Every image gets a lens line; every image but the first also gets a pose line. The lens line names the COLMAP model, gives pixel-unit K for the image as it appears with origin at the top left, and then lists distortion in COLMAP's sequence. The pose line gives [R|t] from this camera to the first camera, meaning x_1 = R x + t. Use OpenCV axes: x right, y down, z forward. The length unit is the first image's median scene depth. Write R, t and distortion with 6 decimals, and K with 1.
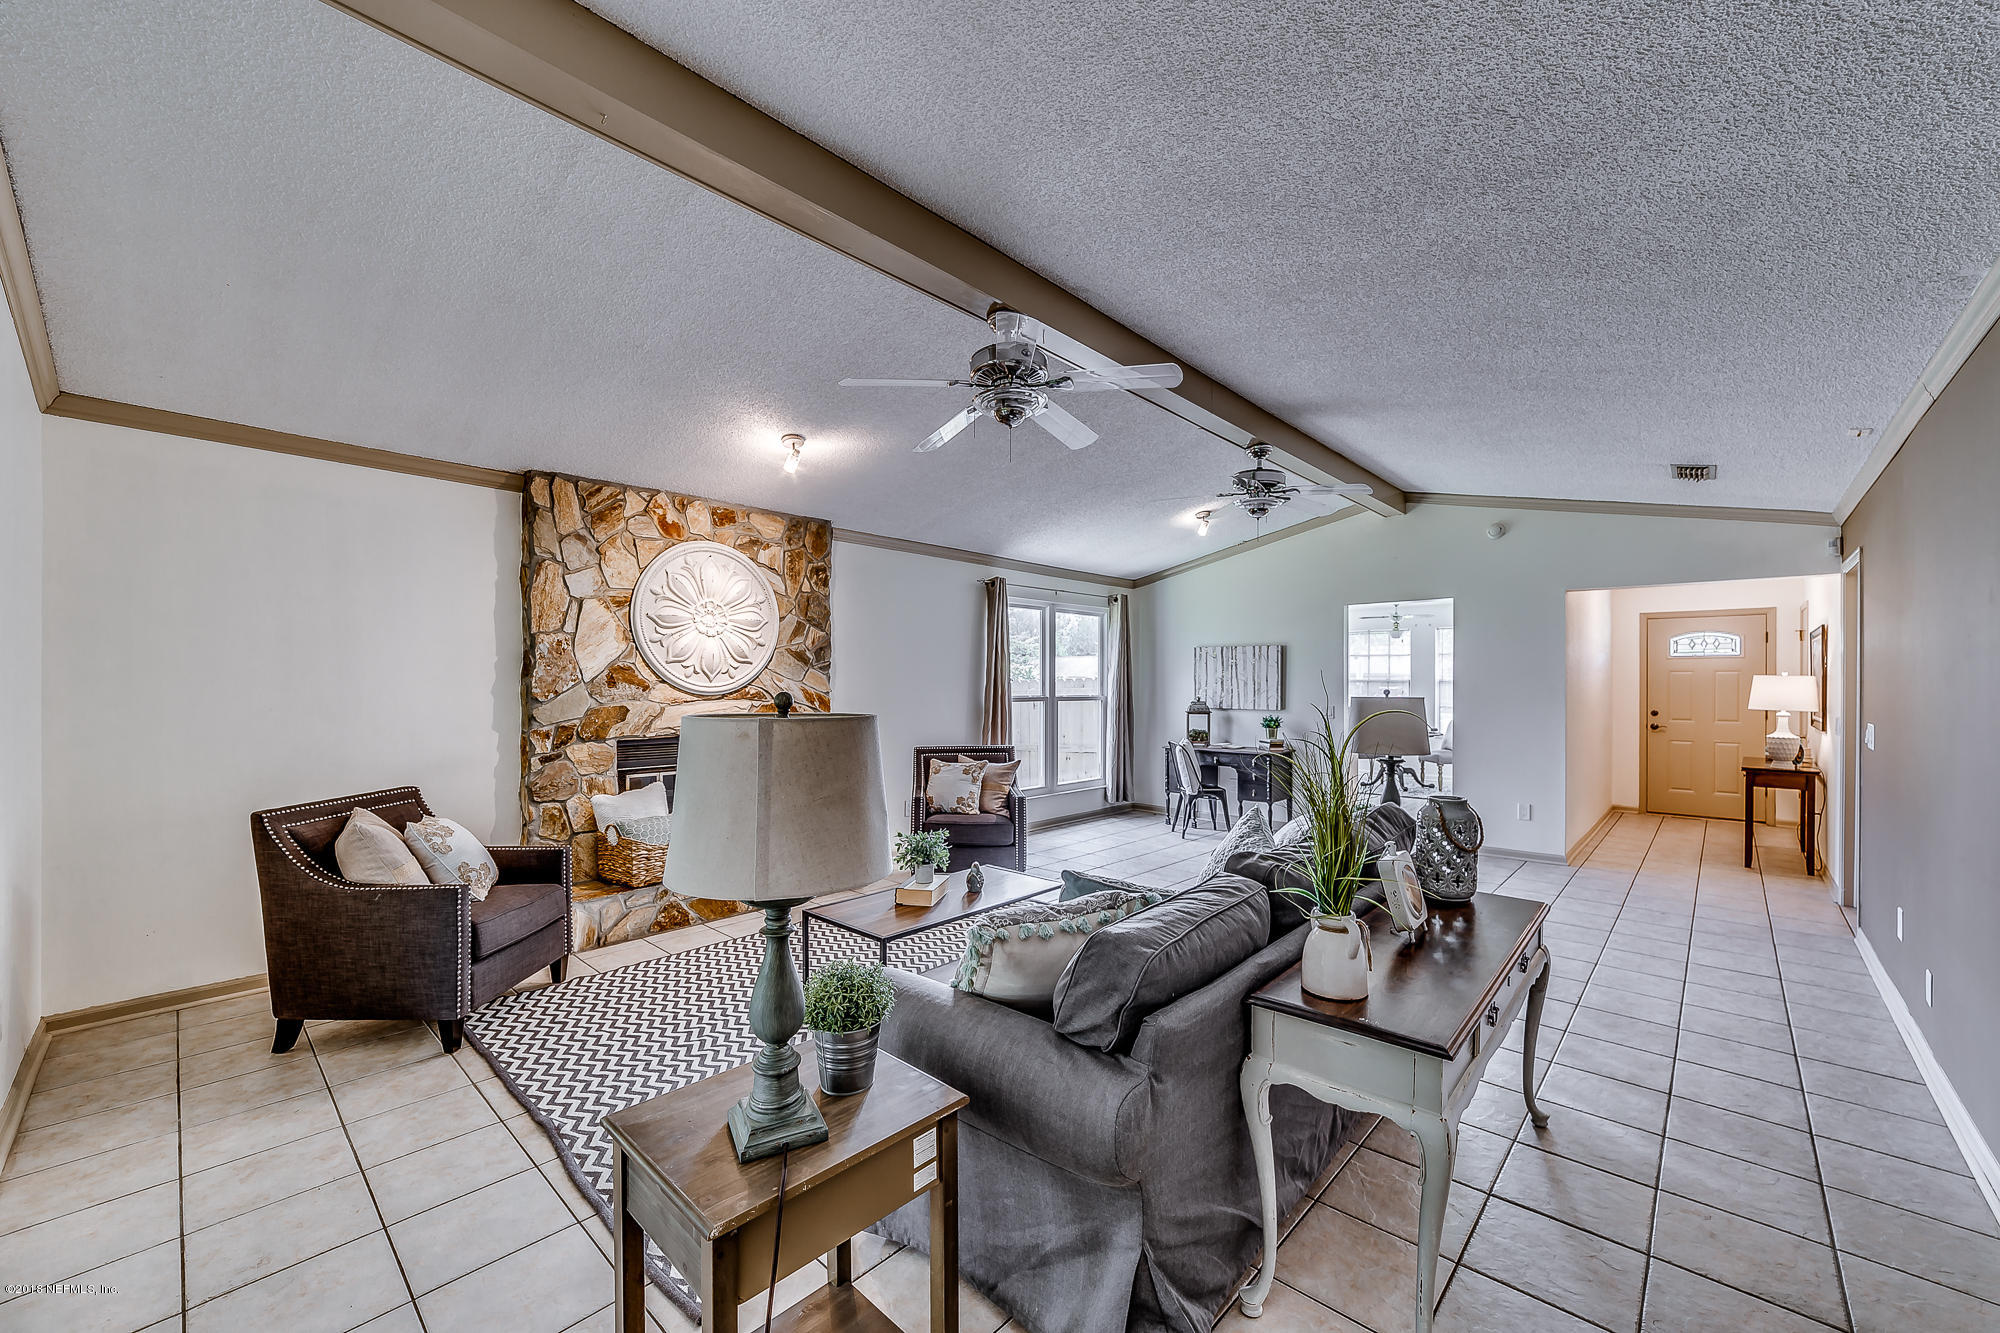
lens RADIAL K [[779.0, 0, 1014.3], [0, 779.0, 661.9], [0, 0, 1]] dist [-0.025175, 0.012768]
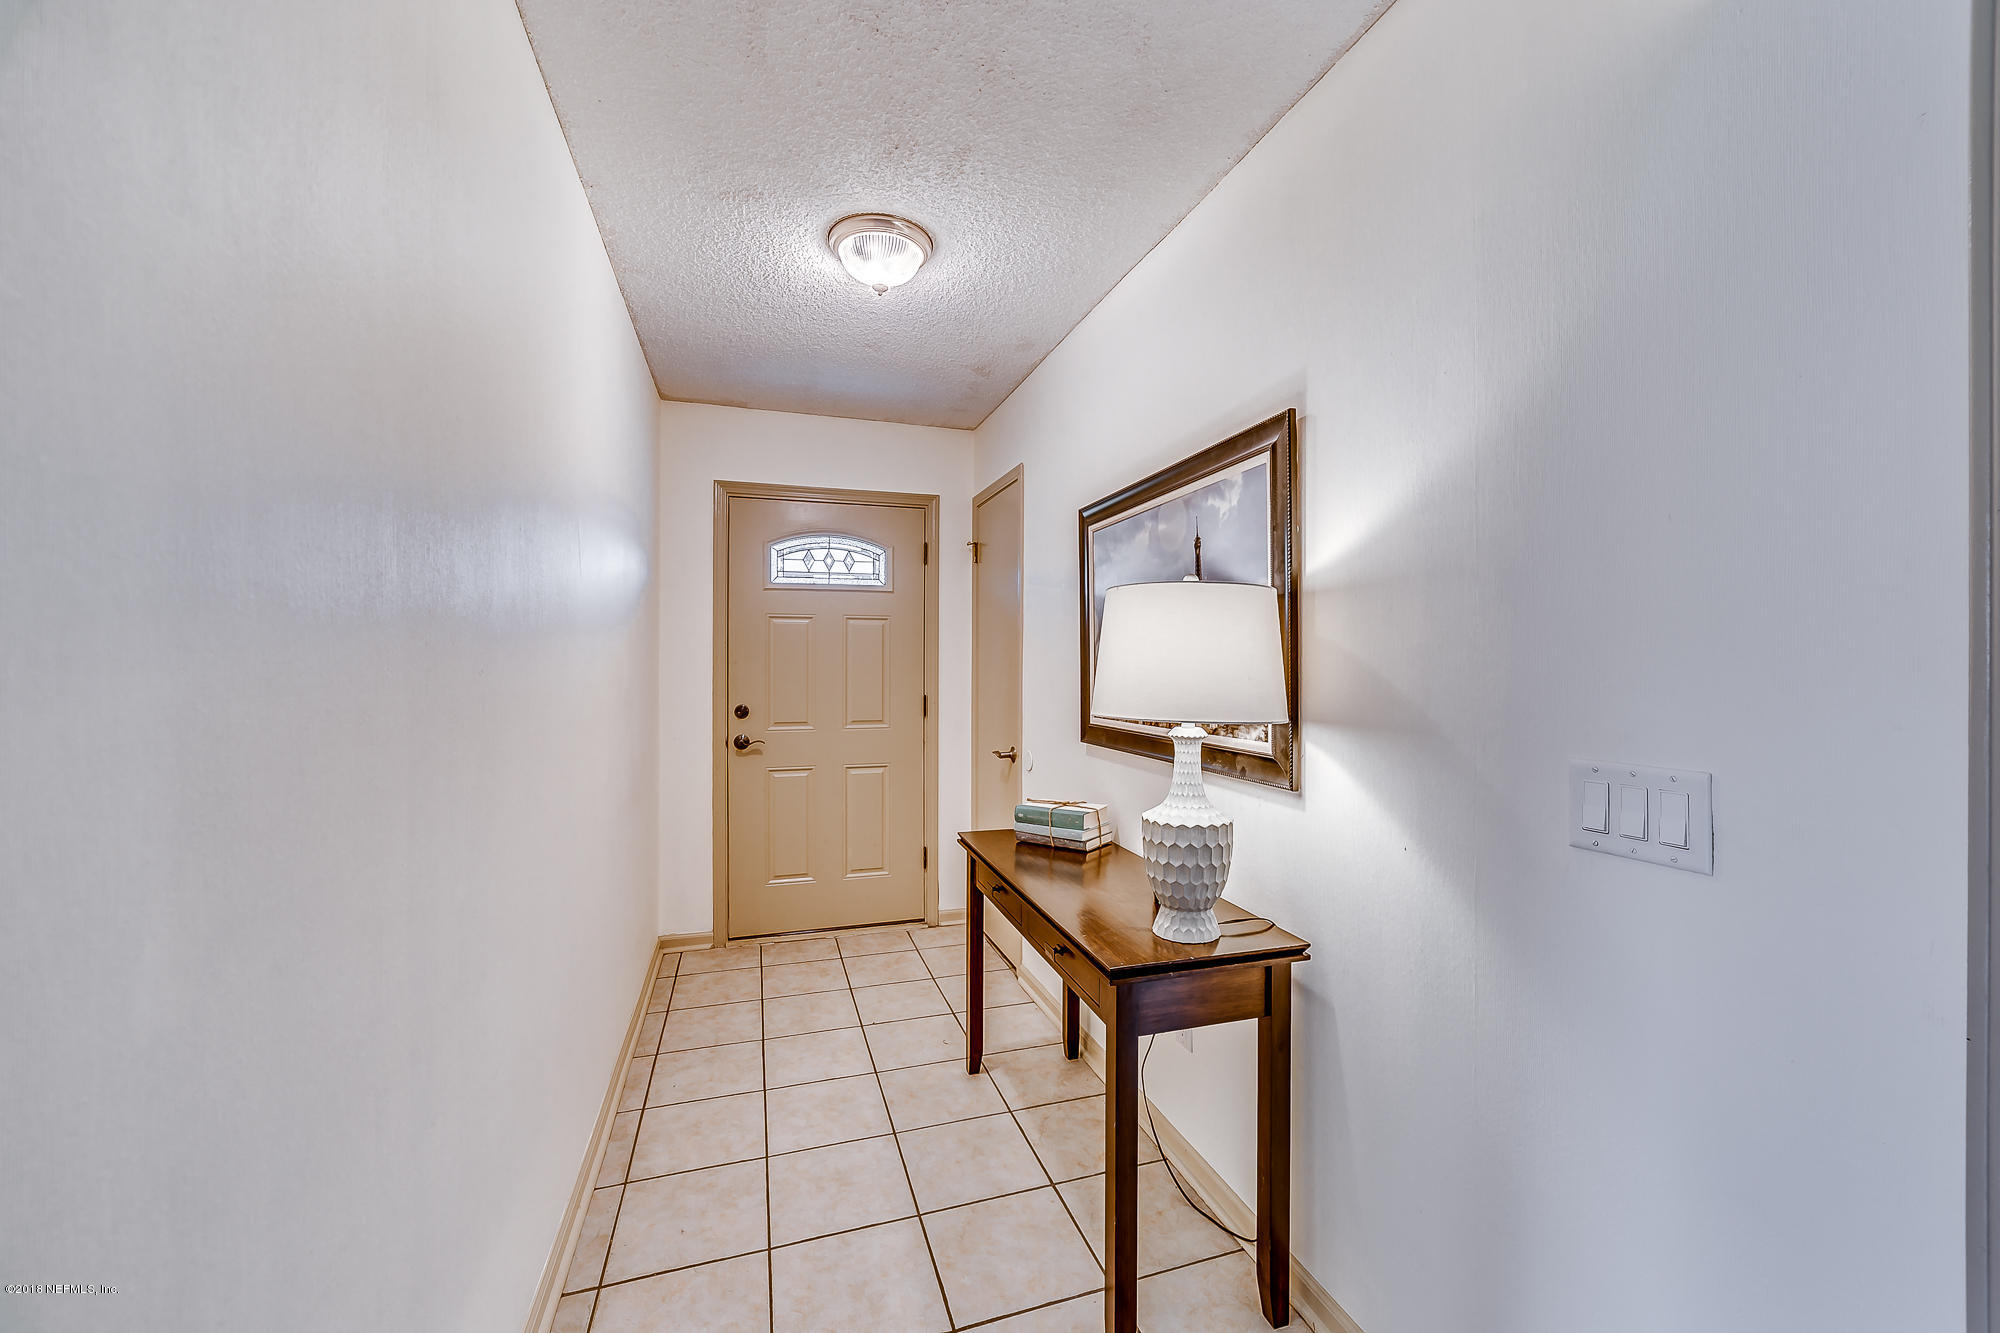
lens RADIAL K [[779.0, 0, 1014.3], [0, 779.0, 661.9], [0, 0, 1]] dist [-0.025175, 0.012768]
pose [[0.488232, -0.013945, 0.872603, 0.203039], [-0.014399, 0.999608, 0.024031, 0.009719], [-0.872595, -0.024297, 0.487839, 0.253046]]
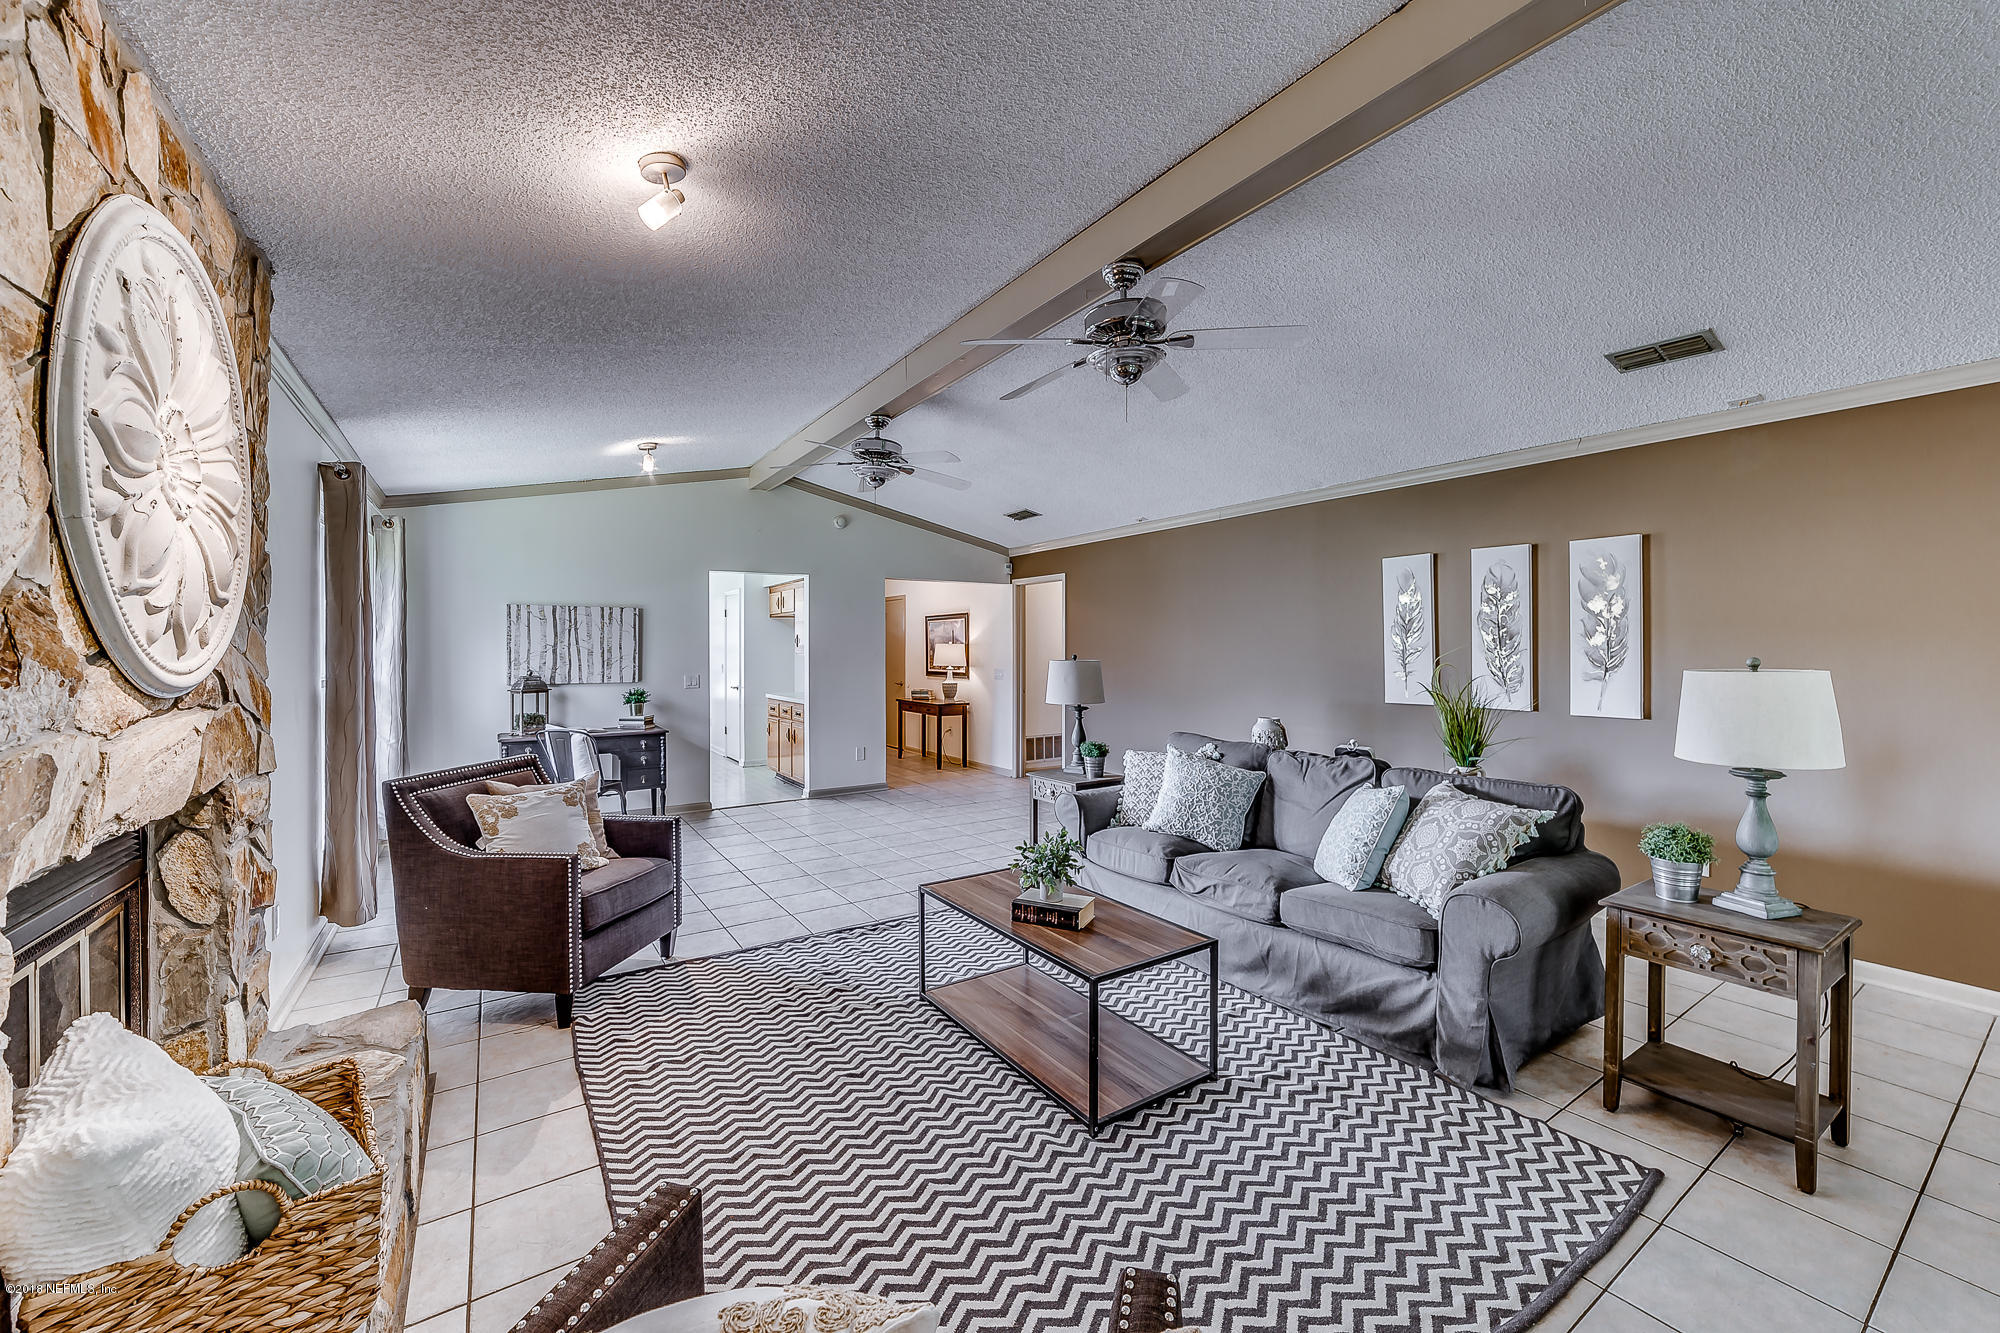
lens RADIAL K [[779.0, 0, 1014.3], [0, 779.0, 661.9], [0, 0, 1]] dist [-0.025175, 0.012768]
pose [[0.235374, -0.019020, 0.971719, -0.142771], [-0.020183, 0.999497, 0.024452, 0.003200], [-0.971695, -0.025367, 0.234872, 0.136091]]
